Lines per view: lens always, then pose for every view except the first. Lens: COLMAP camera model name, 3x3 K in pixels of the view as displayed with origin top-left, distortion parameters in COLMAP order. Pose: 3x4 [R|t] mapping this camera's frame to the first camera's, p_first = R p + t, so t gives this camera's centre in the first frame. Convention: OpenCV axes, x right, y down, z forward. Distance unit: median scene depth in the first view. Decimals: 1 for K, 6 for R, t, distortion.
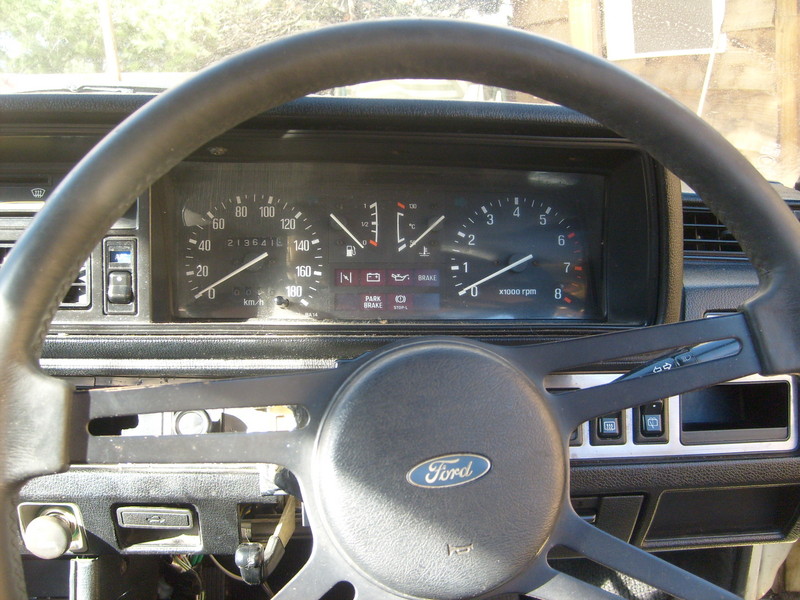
lens RADIAL K [[832.1, 0, 400.0], [0, 832.1, 300.0], [0, 0, 1]] dist [-0.117492, 0.014775]
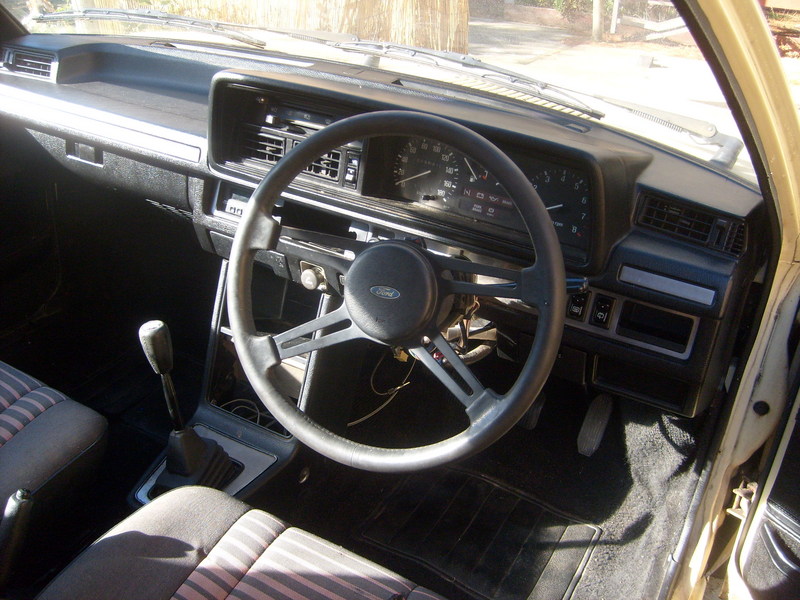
lens RADIAL K [[832.1, 0, 400.0], [0, 832.1, 300.0], [0, 0, 1]] dist [-0.117492, 0.014775]
pose [[0.832689, 0.297313, -0.467155, 0.763998], [-0.184147, 0.944298, 0.272746, -0.282949], [0.522224, -0.141087, 0.841057, -0.698969]]
